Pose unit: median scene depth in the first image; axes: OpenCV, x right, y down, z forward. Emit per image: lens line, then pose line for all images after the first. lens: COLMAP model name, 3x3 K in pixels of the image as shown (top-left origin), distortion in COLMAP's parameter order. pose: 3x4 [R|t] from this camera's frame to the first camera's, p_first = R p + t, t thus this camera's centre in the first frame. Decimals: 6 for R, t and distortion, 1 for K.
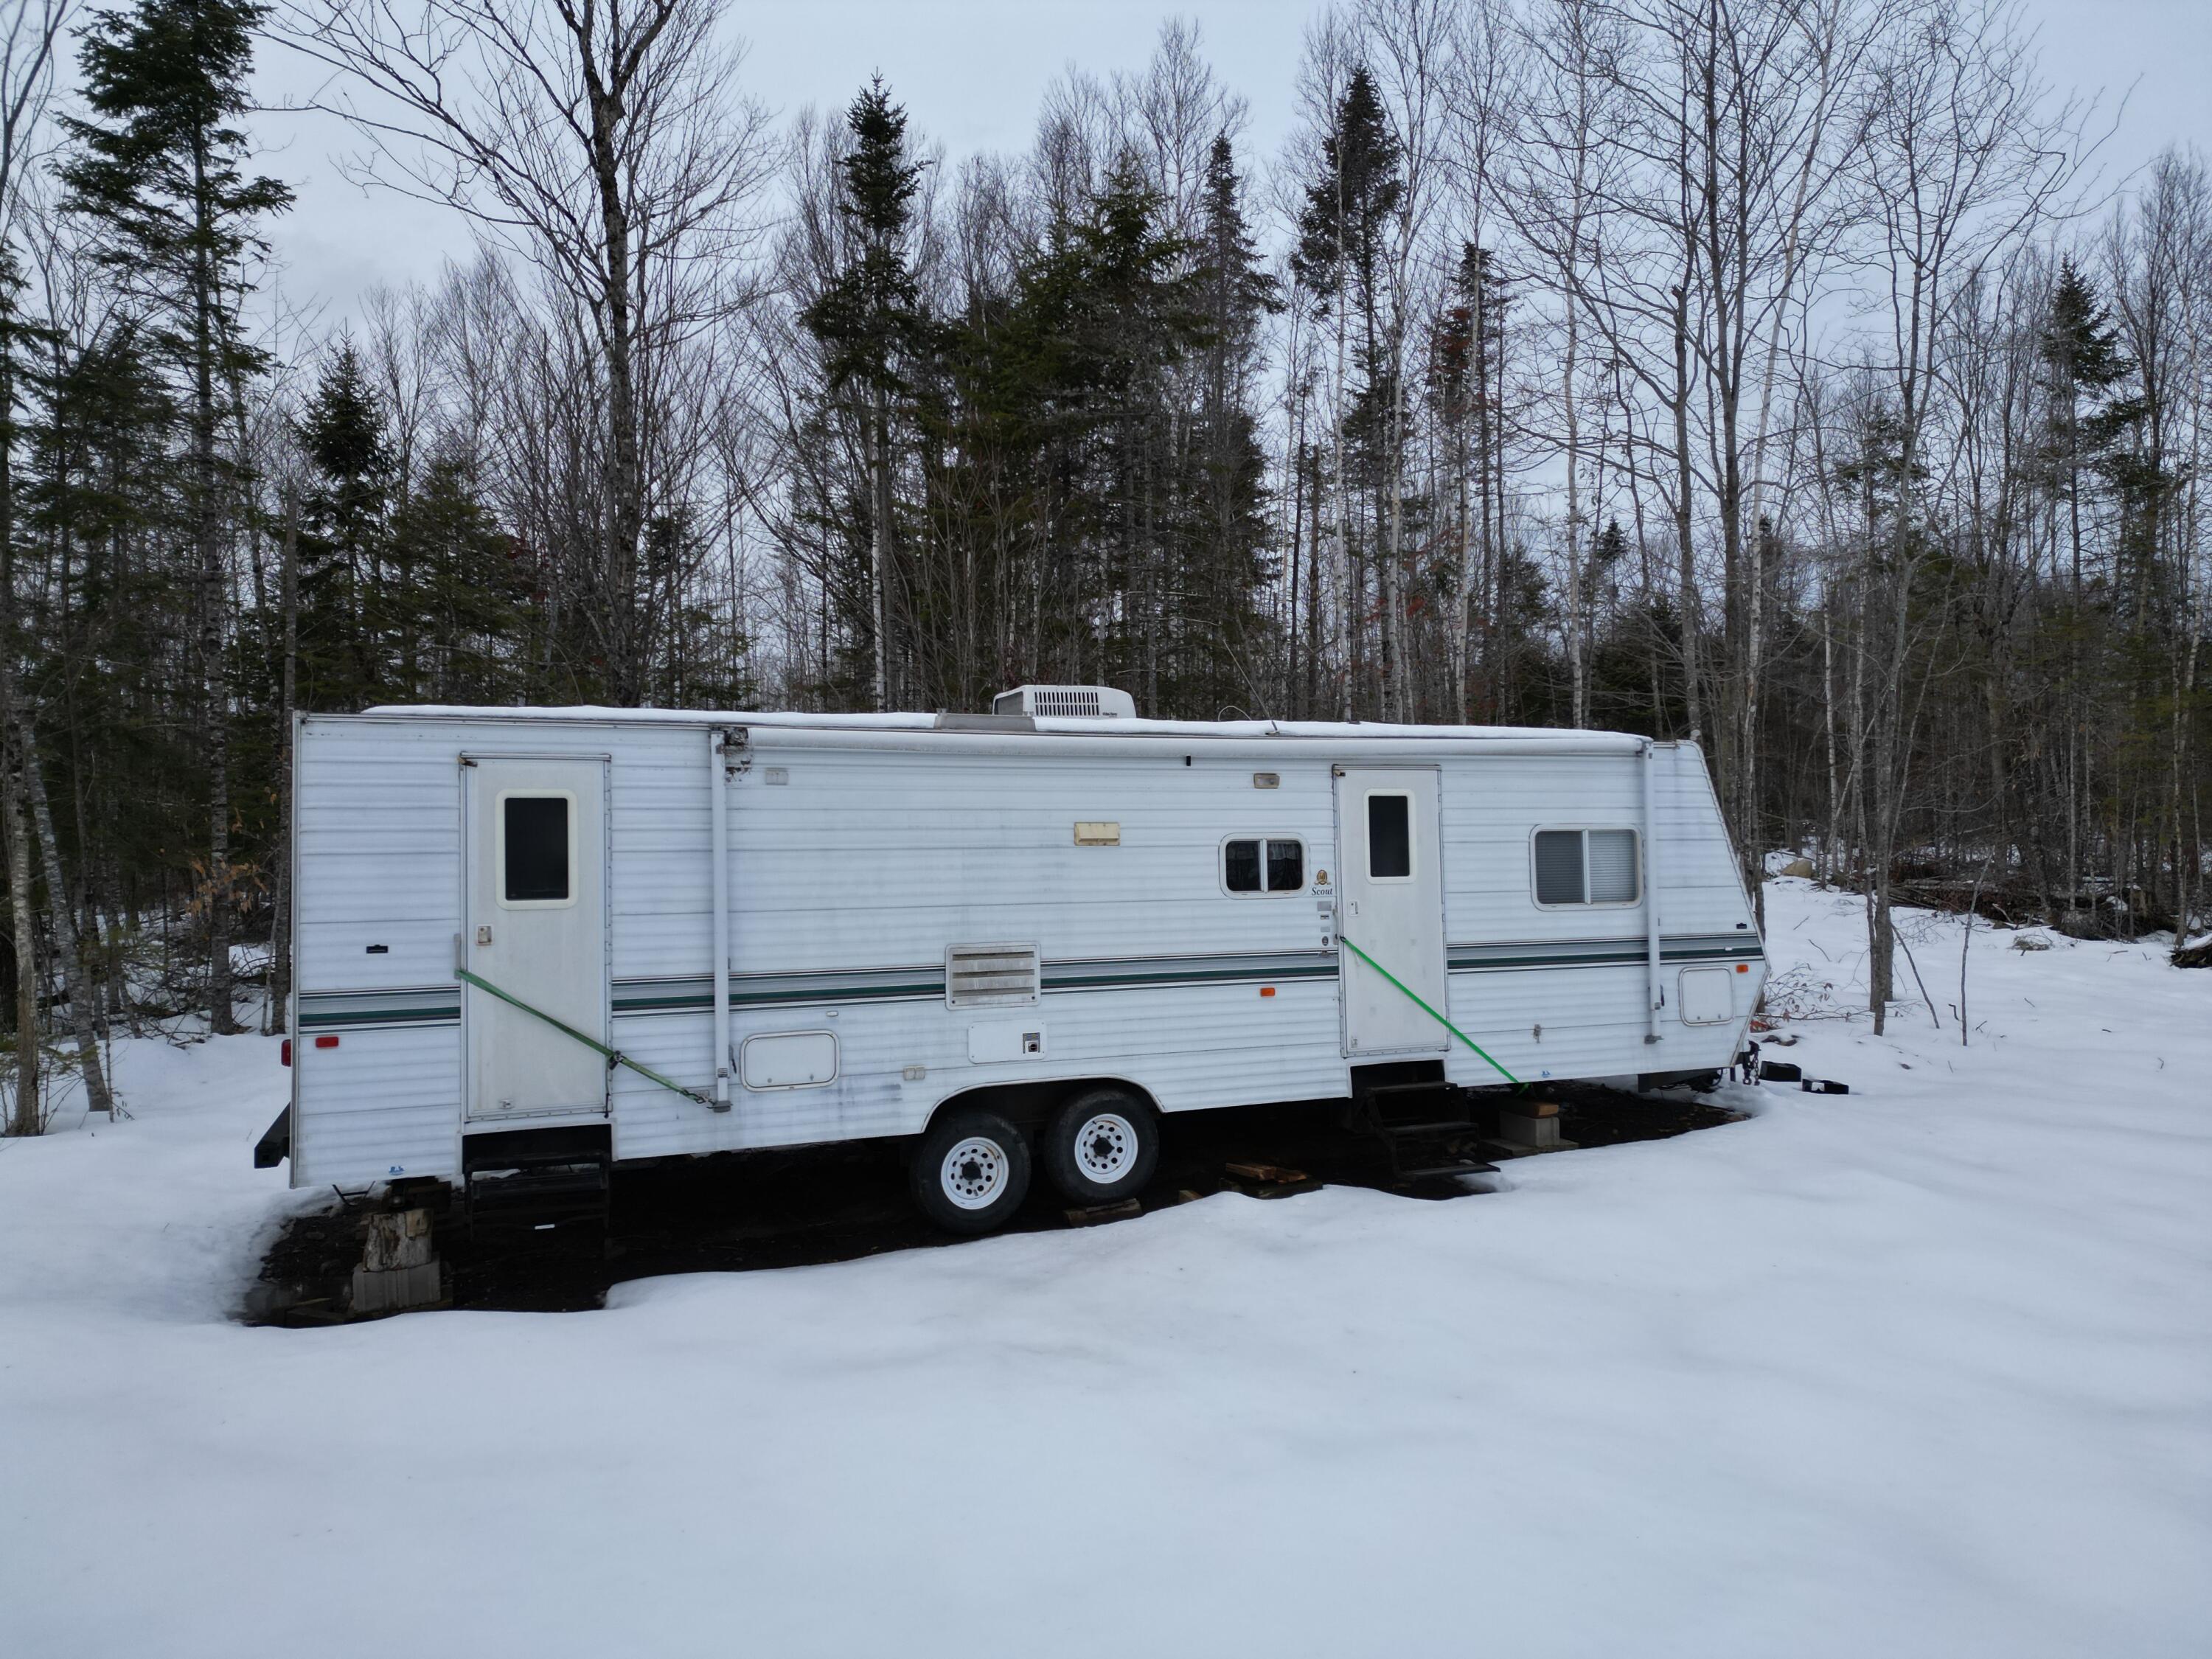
lens RADIAL K [[1521.3, 0, 1106.0], [0, 1521.3, 829.5], [0, 0, 1]] dist [0.096171, -0.101413]
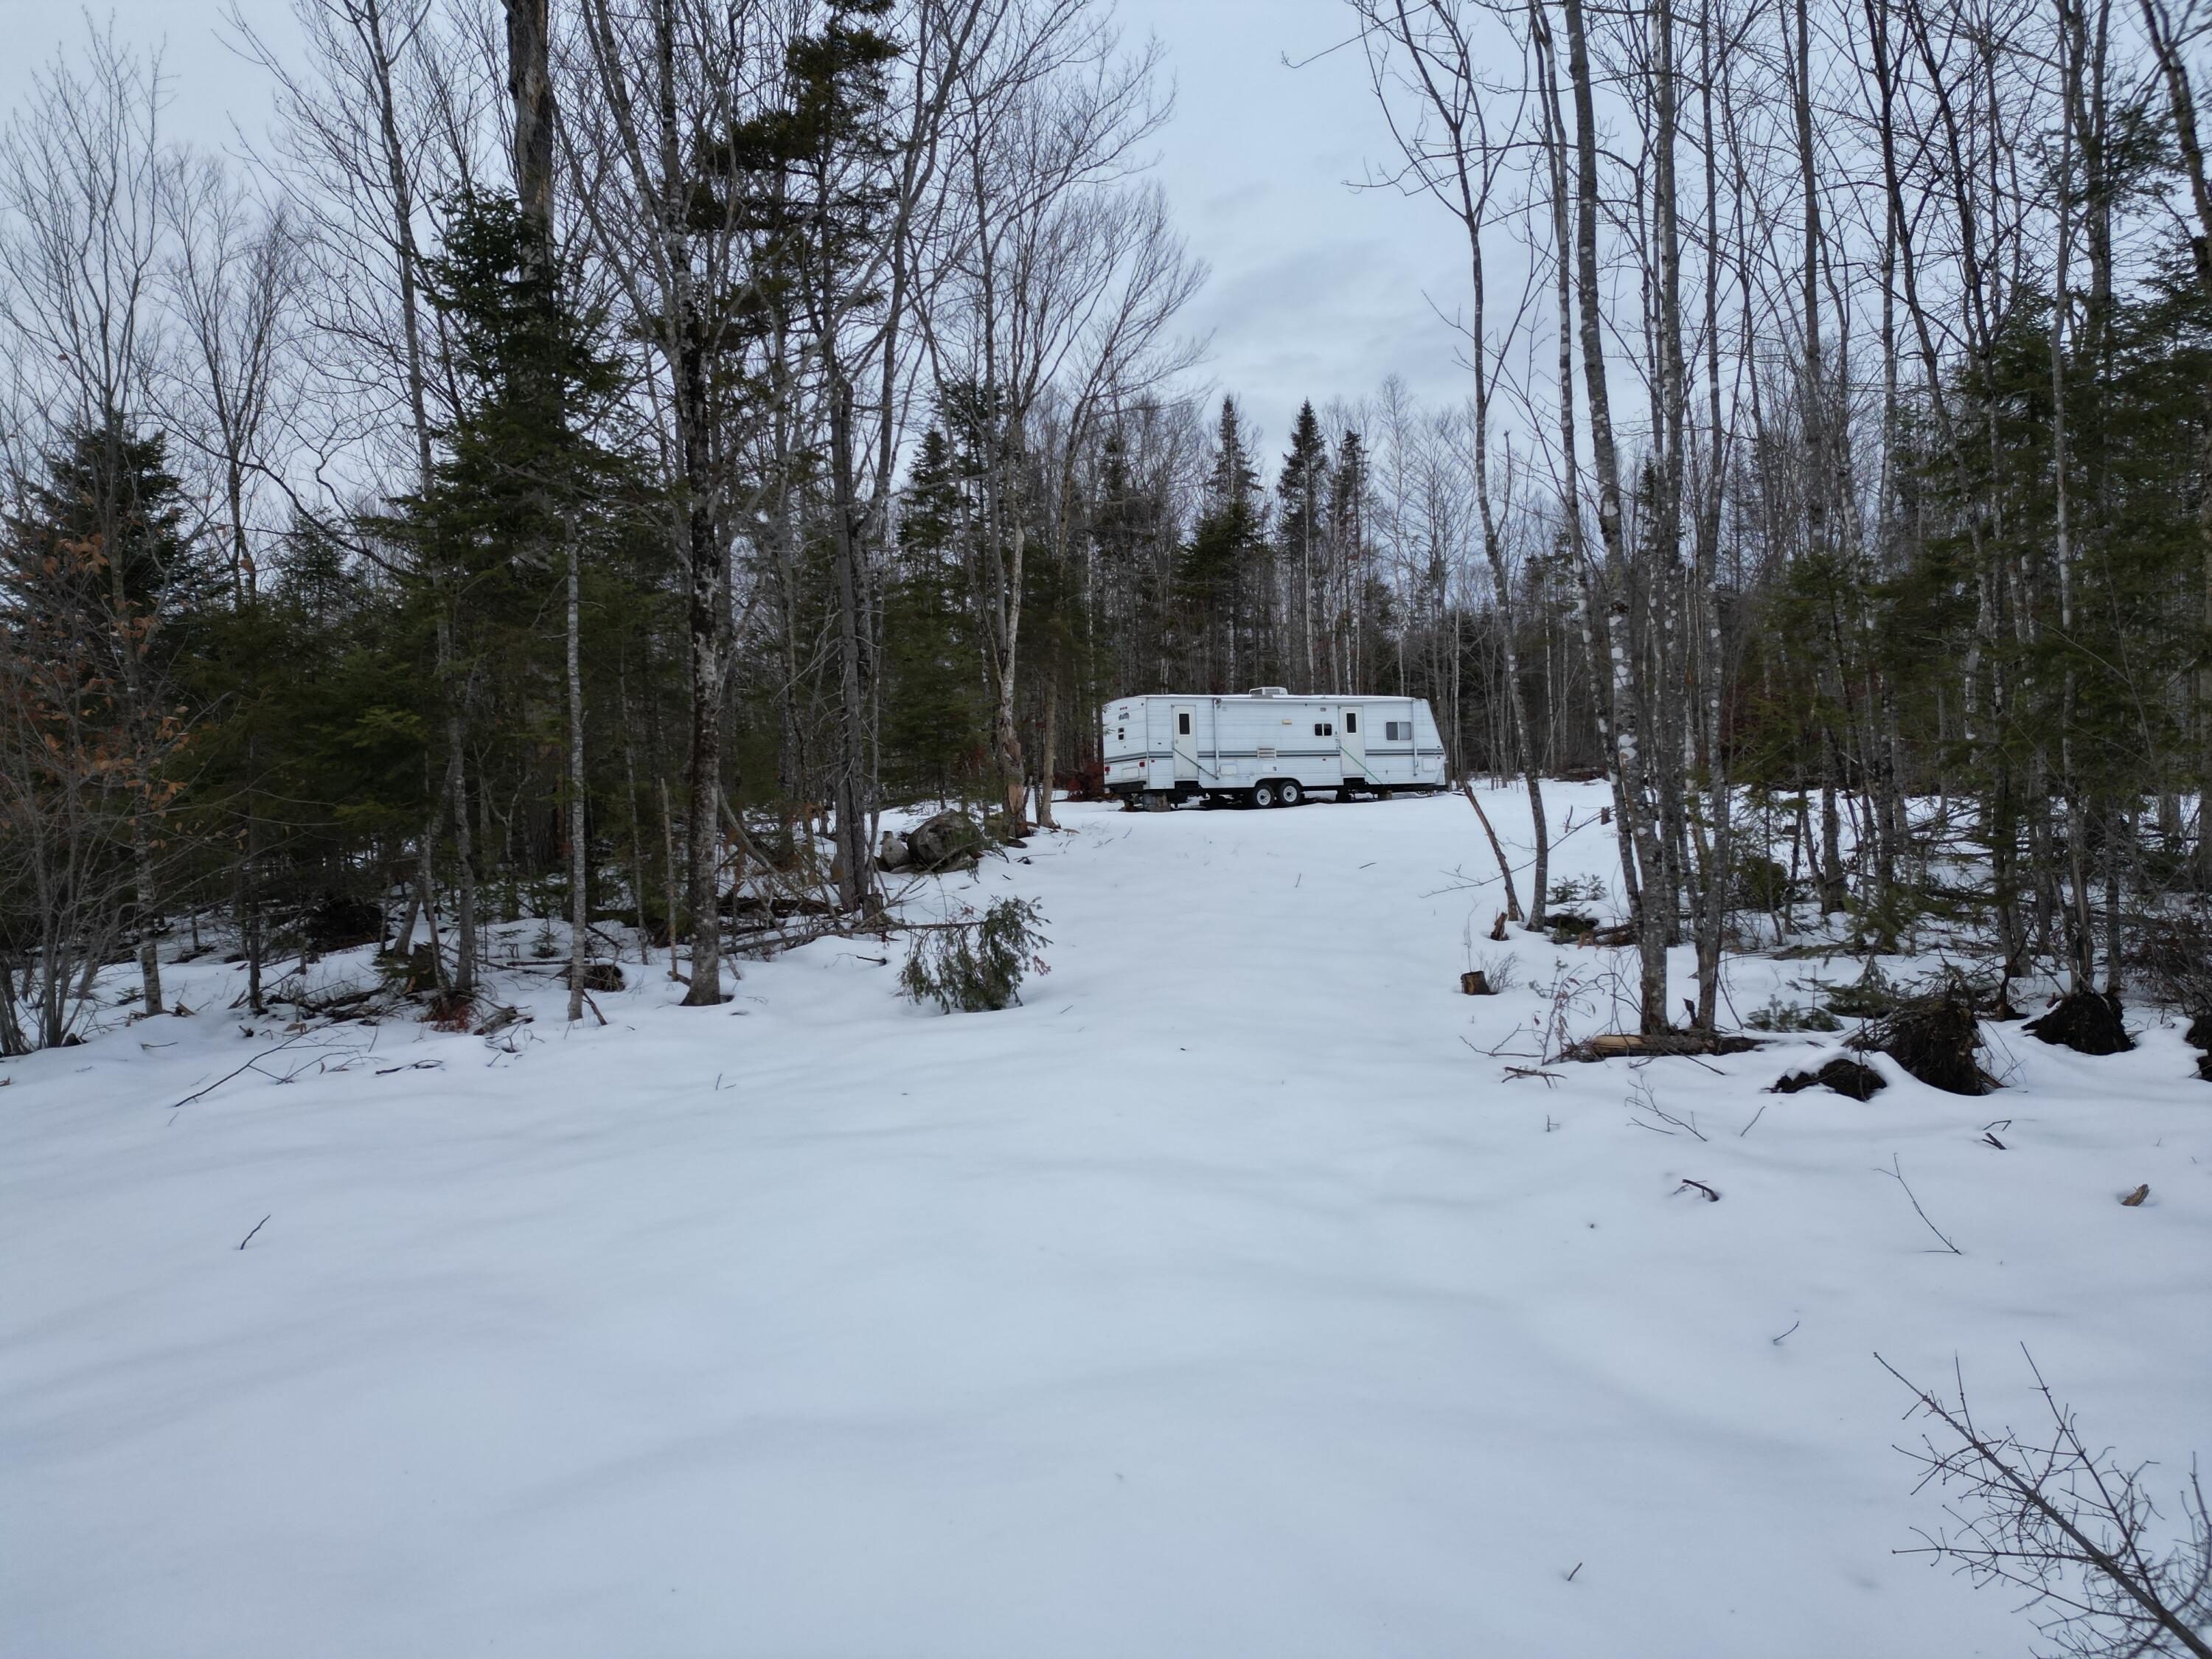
lens RADIAL K [[1521.3, 0, 1106.0], [0, 1521.3, 829.5], [0, 0, 1]] dist [0.096171, -0.101413]
pose [[0.995992, -0.019160, 0.087366, -0.850693], [0.017577, 0.999668, 0.018860, 0.205309], [-0.087698, -0.017249, 0.995998, -3.089257]]
